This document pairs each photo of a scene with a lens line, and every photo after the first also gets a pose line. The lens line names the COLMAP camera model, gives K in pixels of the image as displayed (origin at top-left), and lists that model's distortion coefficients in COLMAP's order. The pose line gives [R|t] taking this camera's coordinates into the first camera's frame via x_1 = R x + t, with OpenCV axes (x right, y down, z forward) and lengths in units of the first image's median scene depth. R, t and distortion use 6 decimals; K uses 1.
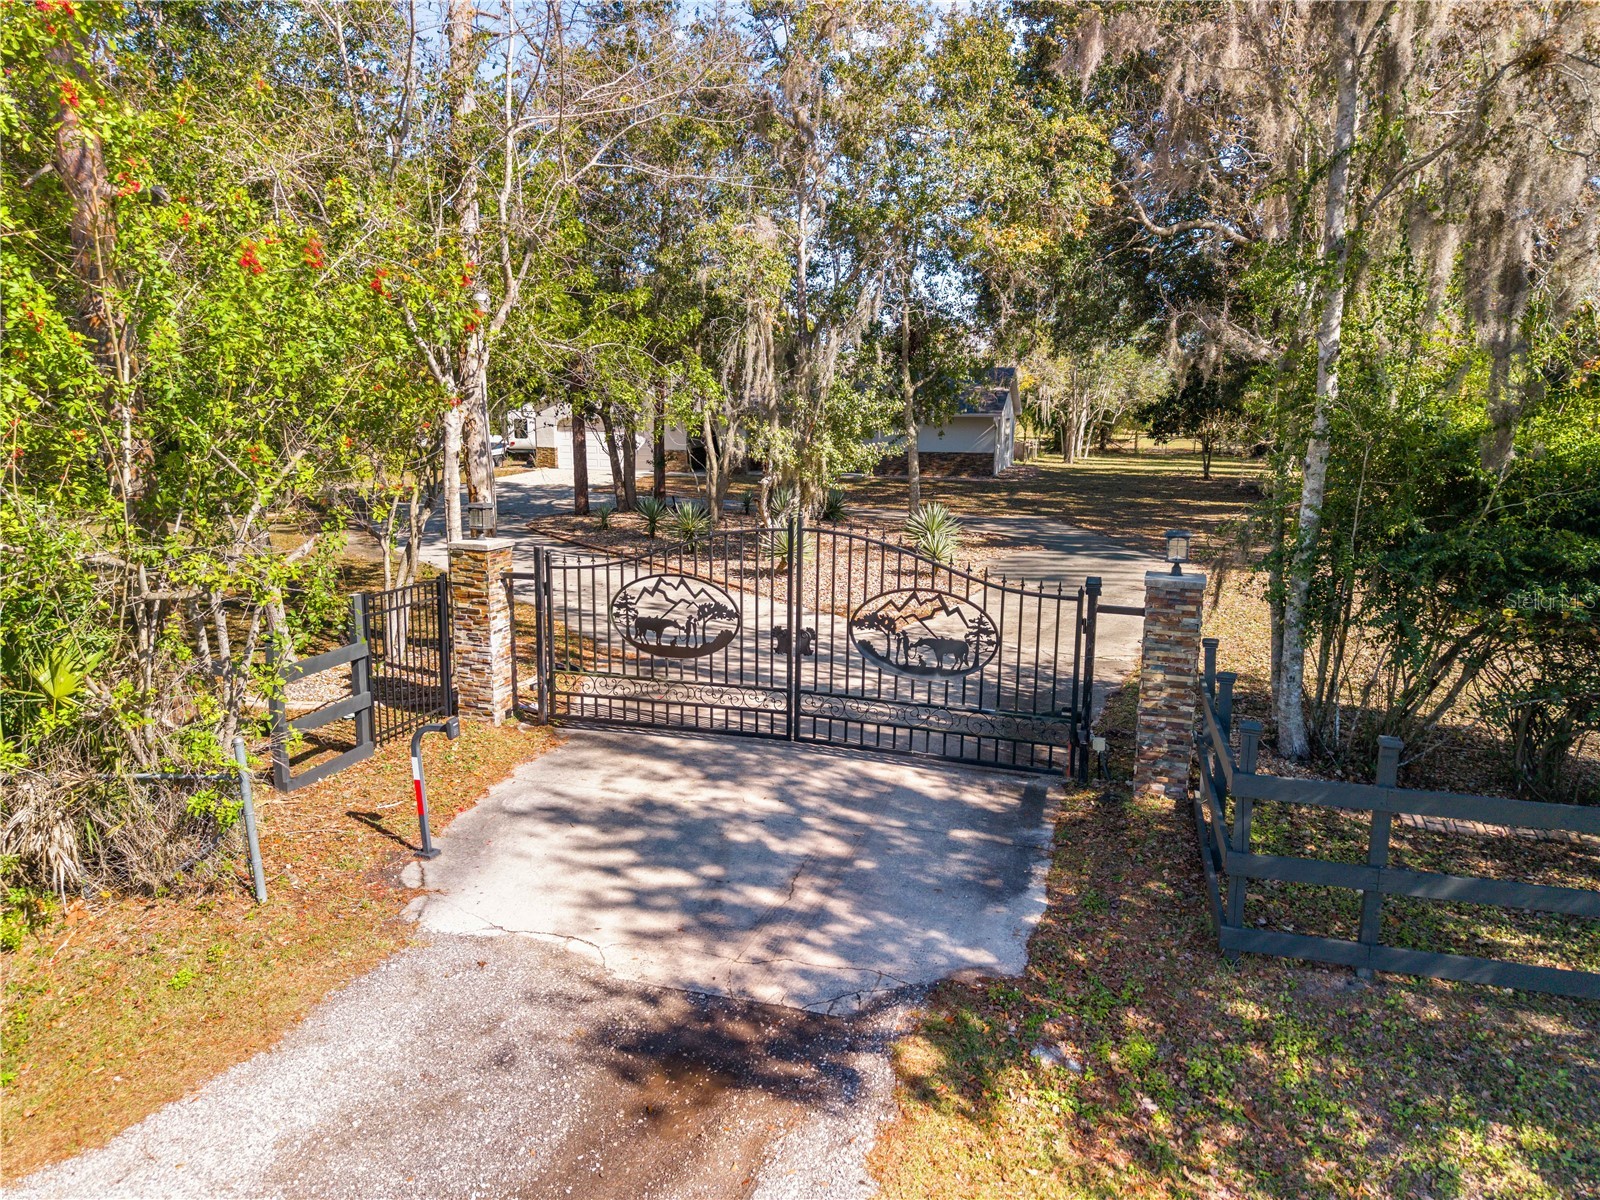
lens RADIAL K [[1088.0, 0, 800.0], [0, 1088.0, 600.0], [0, 0, 1]] dist [0.001501, 0.000456]
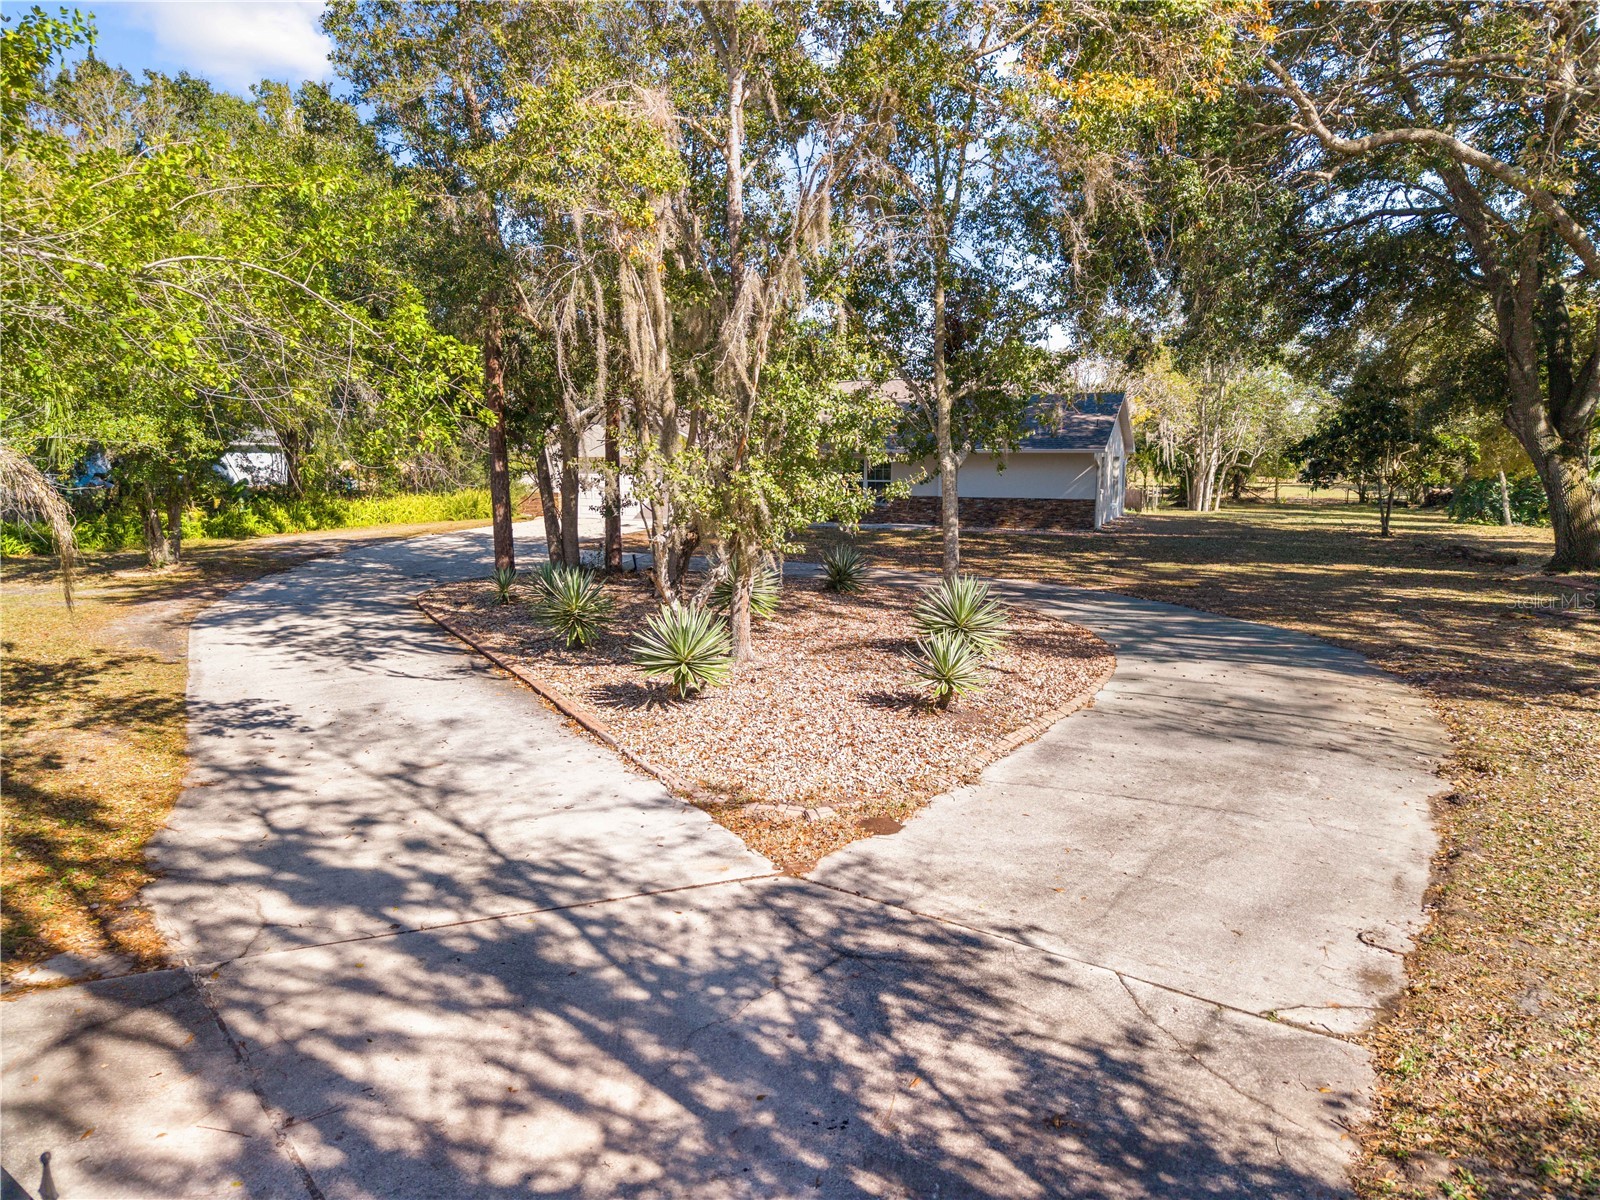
lens RADIAL K [[1088.0, 0, 800.0], [0, 1088.0, 600.0], [0, 0, 1]] dist [0.001501, 0.000456]
pose [[0.994064, 0.015699, -0.107654, 0.048710], [-0.020480, 0.998845, -0.043455, -0.023193], [0.106847, 0.045402, 0.993238, 0.189708]]
